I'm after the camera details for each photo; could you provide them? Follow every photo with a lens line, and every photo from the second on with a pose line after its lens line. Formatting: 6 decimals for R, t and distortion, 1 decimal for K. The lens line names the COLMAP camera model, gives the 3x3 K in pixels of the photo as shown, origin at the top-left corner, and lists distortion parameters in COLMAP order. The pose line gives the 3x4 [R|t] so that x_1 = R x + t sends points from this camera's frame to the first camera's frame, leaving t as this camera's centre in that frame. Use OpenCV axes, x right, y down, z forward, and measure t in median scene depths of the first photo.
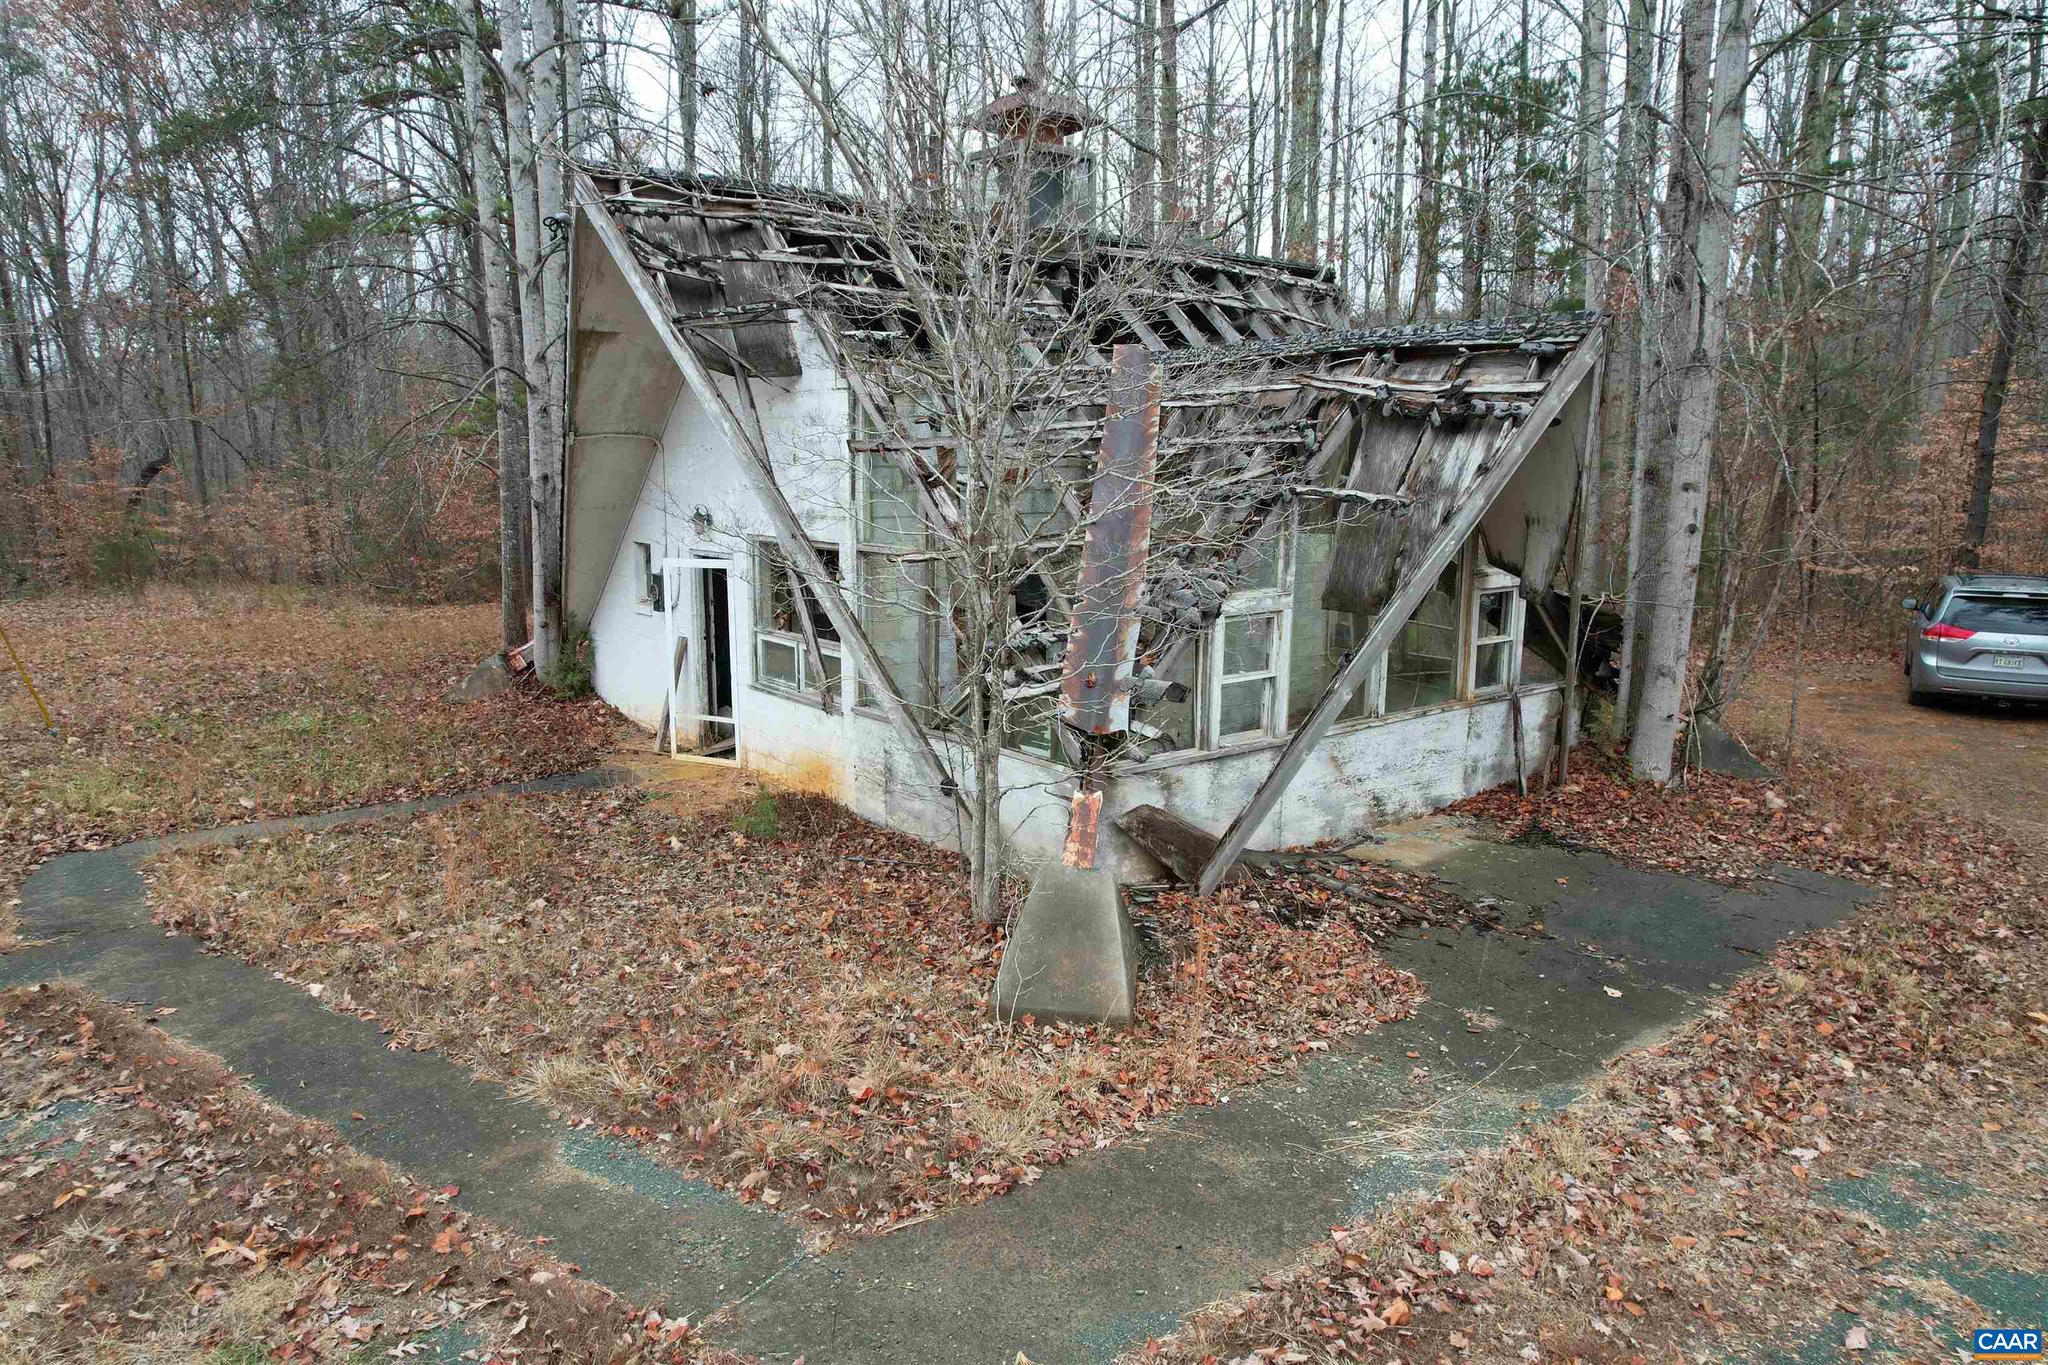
lens RADIAL K [[1308.2, 0, 1028.0], [0, 1308.2, 689.5], [0, 0, 1]] dist [-0.063165, 0.056274]
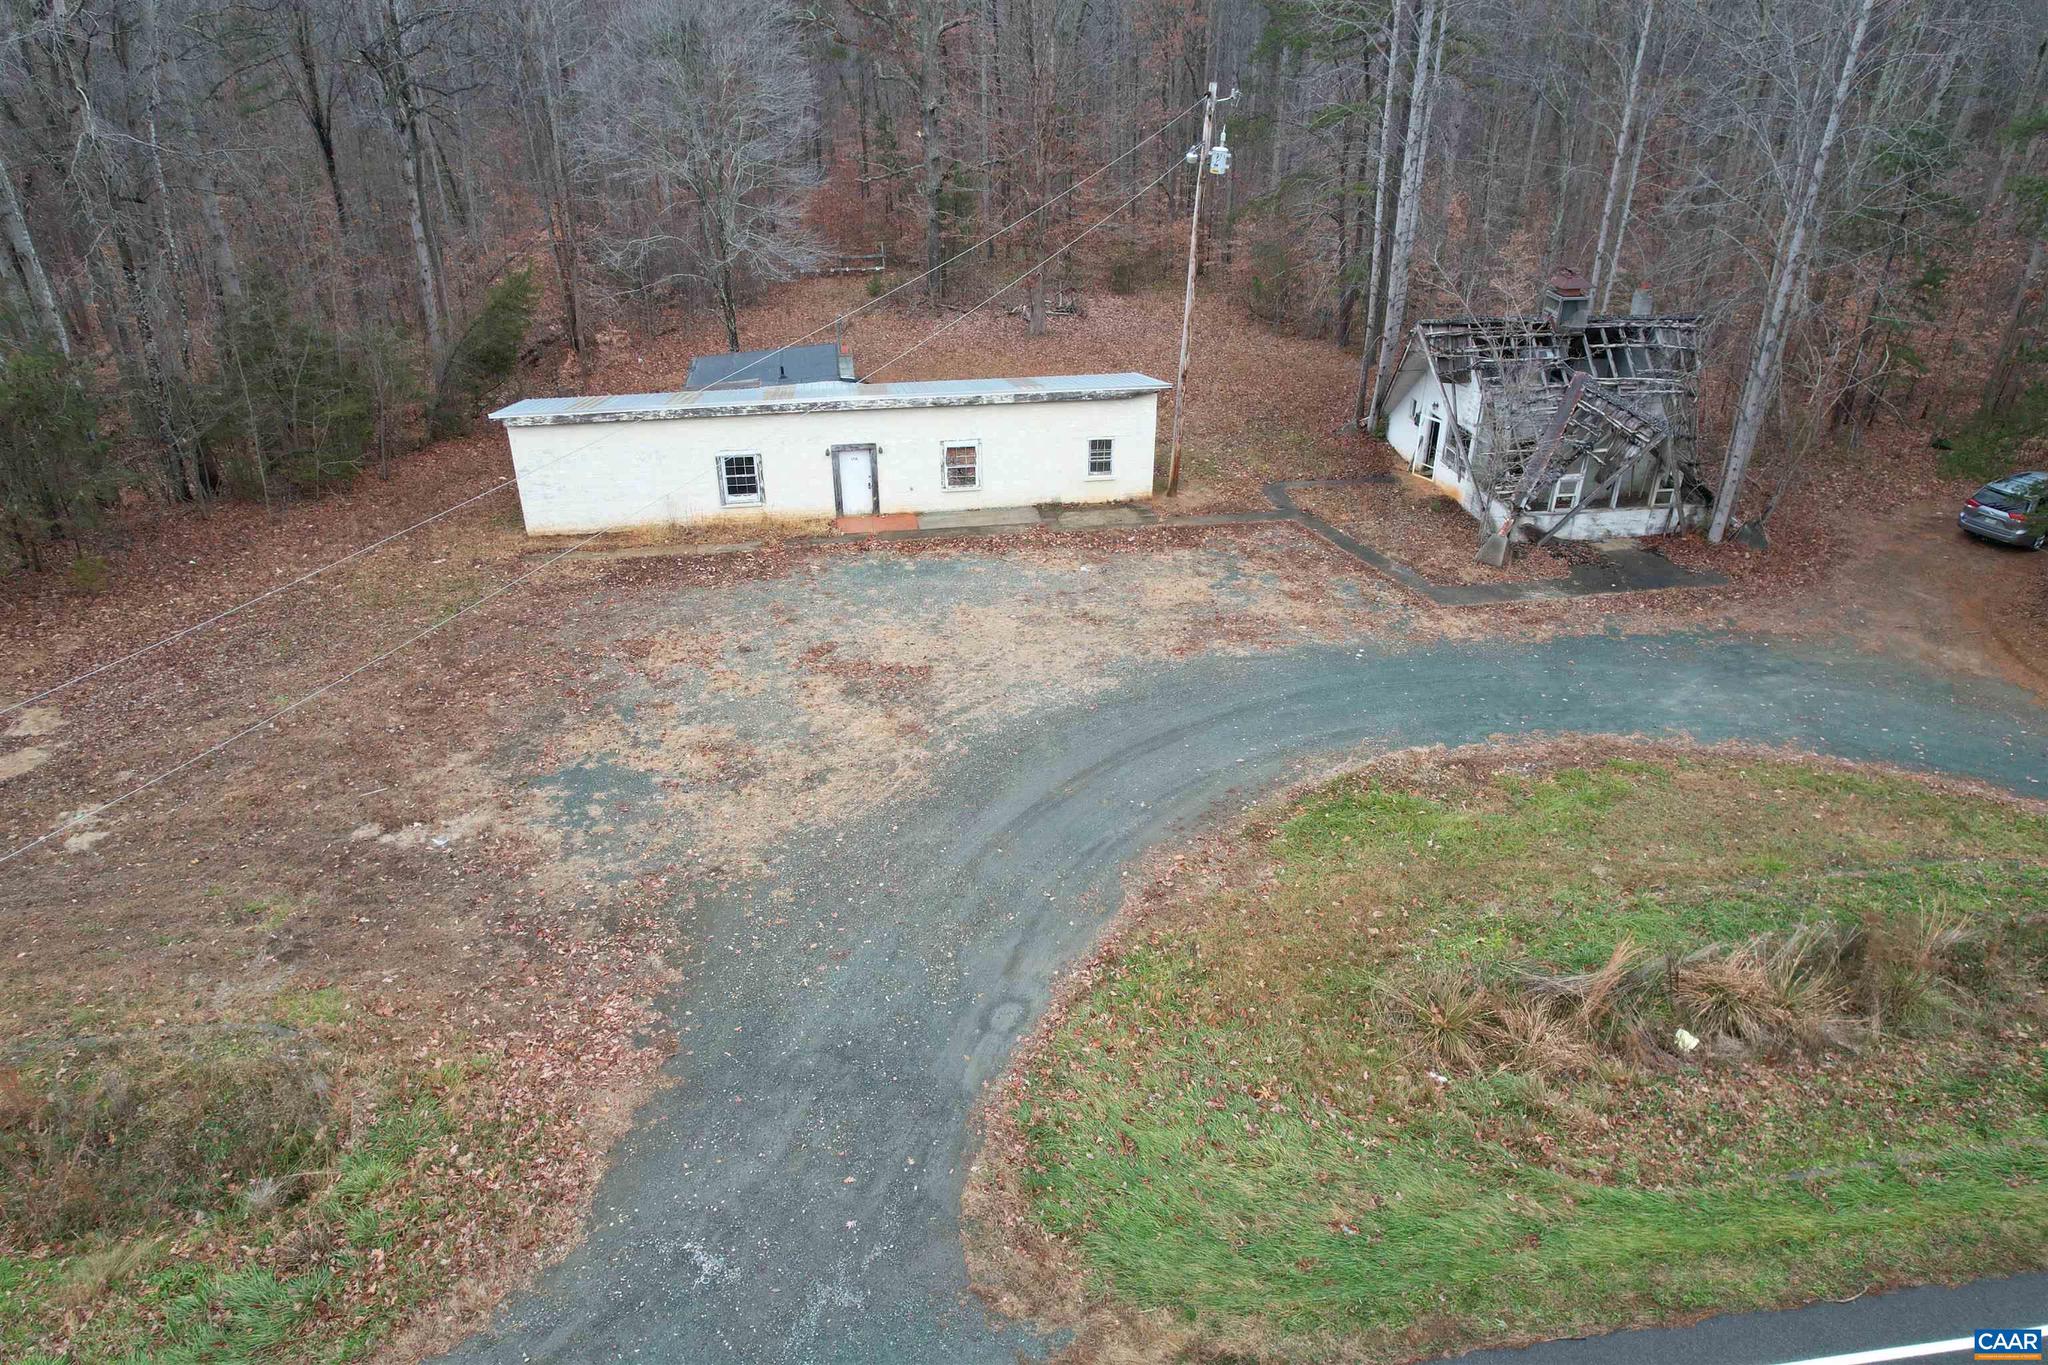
lens RADIAL K [[1308.2, 0, 1028.0], [0, 1308.2, 689.5], [0, 0, 1]] dist [-0.063165, 0.056274]
pose [[0.869796, 0.240968, -0.430569, 0.514800], [-0.087158, 0.933949, 0.346616, -0.600482], [0.485653, -0.263958, 0.833347, -2.846367]]
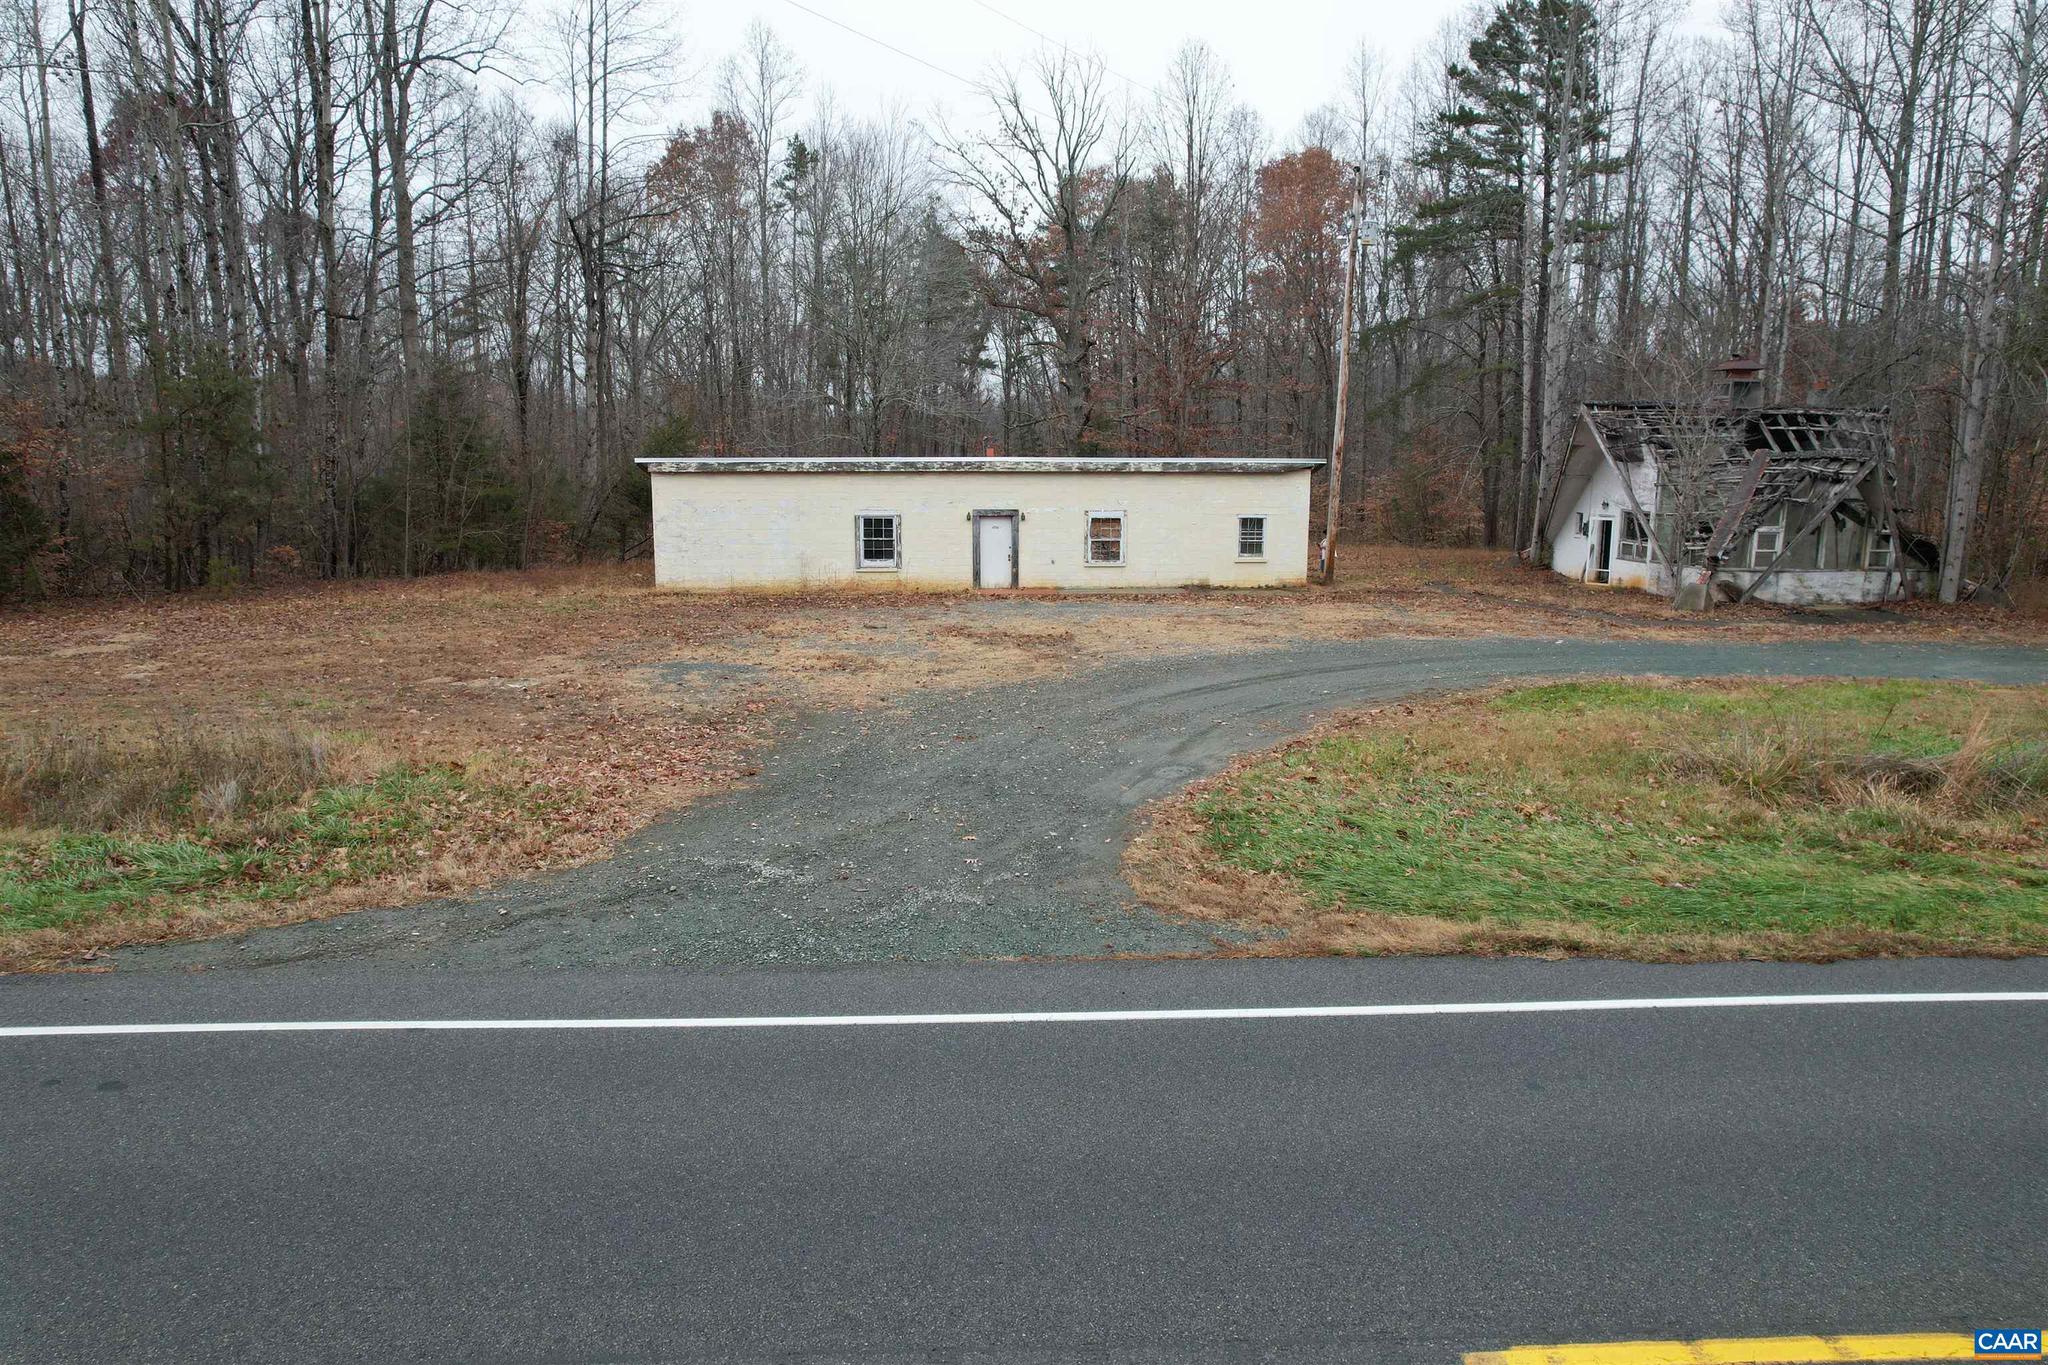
lens RADIAL K [[1301.7, 0, 1025.8], [0, 1301.7, 701.9], [0, 0, 1]] dist [-0.067818, 0.046918]
pose [[0.818794, 0.106500, -0.564123, 0.471265], [-0.102370, 0.993979, 0.039067, 0.425181], [0.564887, 0.025761, 0.824766, -2.718963]]
